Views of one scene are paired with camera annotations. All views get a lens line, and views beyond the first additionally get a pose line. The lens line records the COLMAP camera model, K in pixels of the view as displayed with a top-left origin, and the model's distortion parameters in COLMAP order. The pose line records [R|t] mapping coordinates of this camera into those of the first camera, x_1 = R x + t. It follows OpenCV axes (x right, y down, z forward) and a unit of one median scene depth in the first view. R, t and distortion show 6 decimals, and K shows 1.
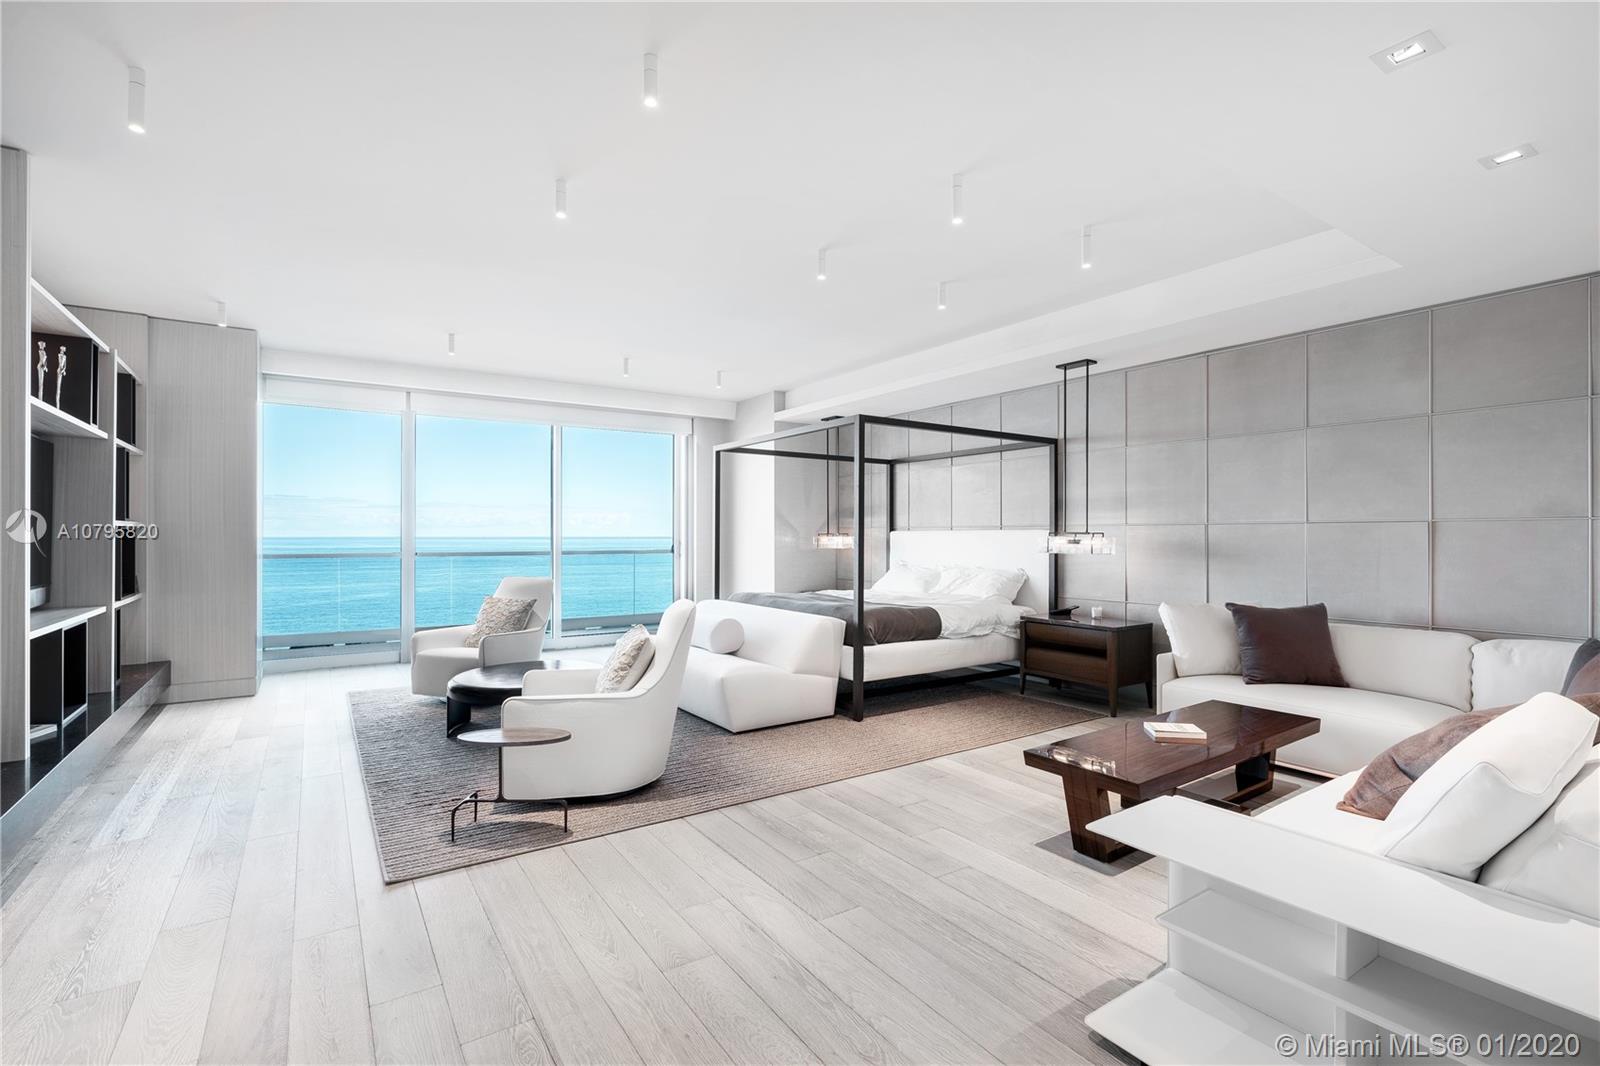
lens RADIAL K [[727.4, 0, 795.1], [0, 727.4, 532.9], [0, 0, 1]] dist [0.000161, 0.000861]
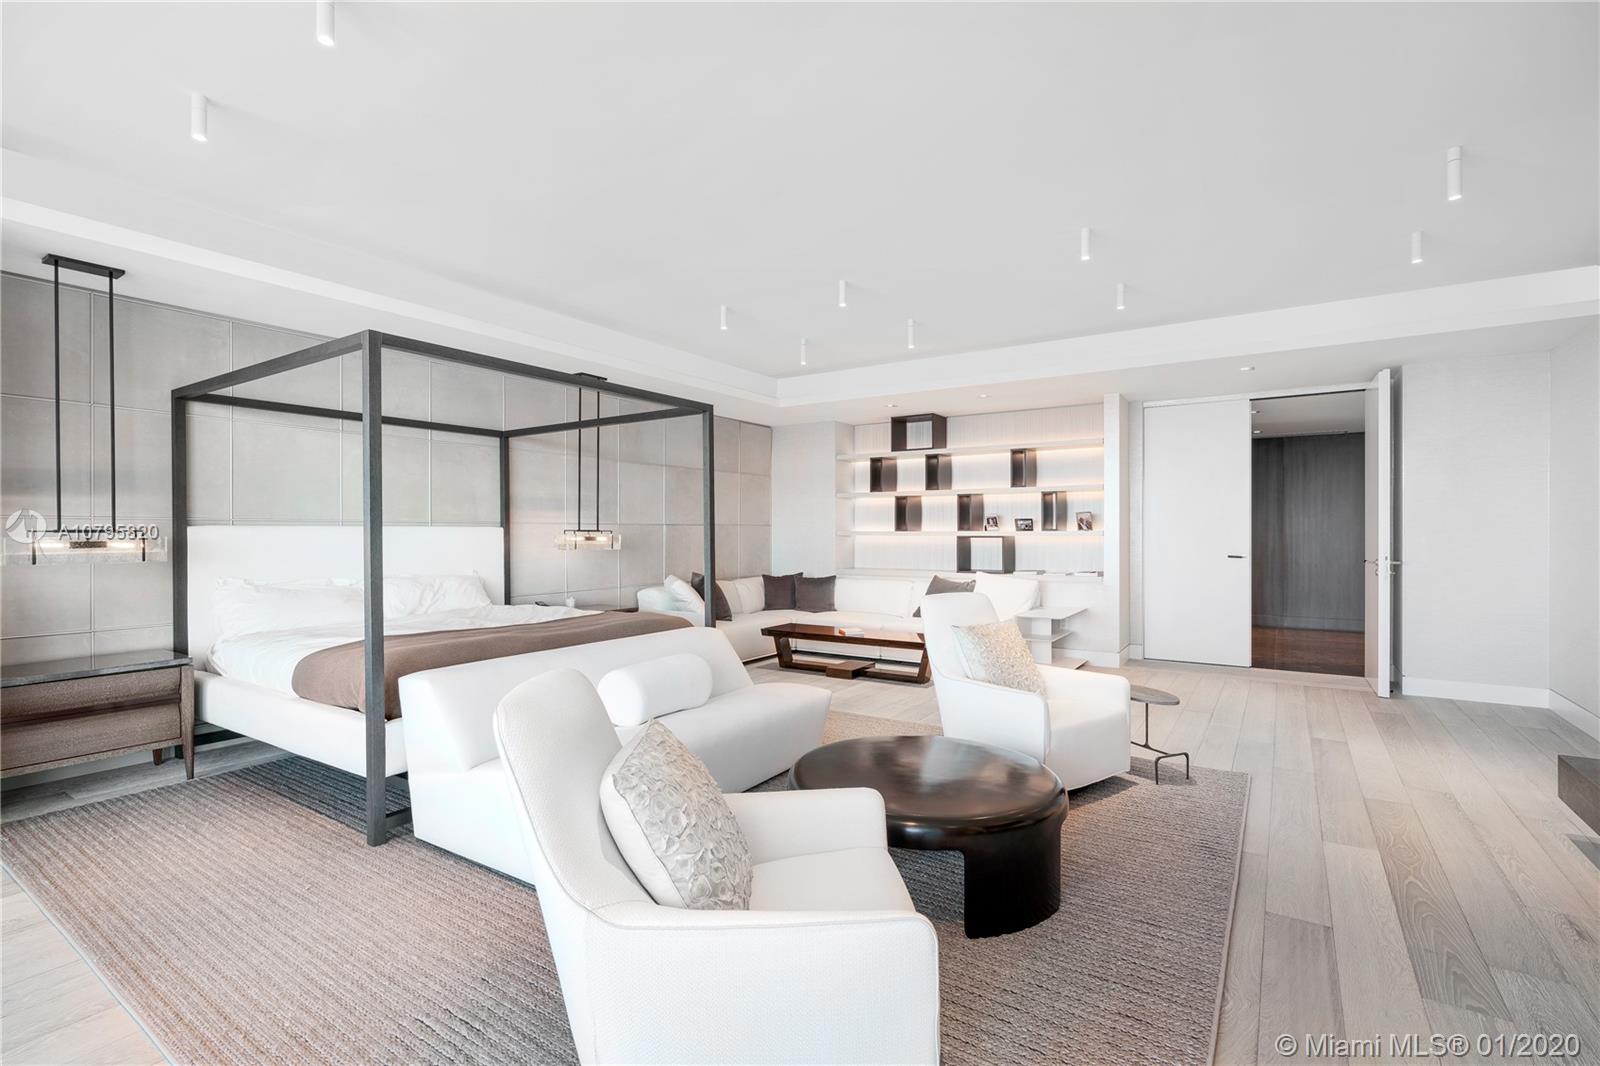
lens RADIAL K [[727.4, 0, 796.5], [0, 727.4, 537.2], [0, 0, 1]] dist [0.000161, 0.000861]
pose [[-0.363226, 0.000841, 0.931701, -0.600900], [-0.000587, 0.999999, -0.001132, 0.008593], [-0.931701, -0.000958, -0.363225, 0.894687]]
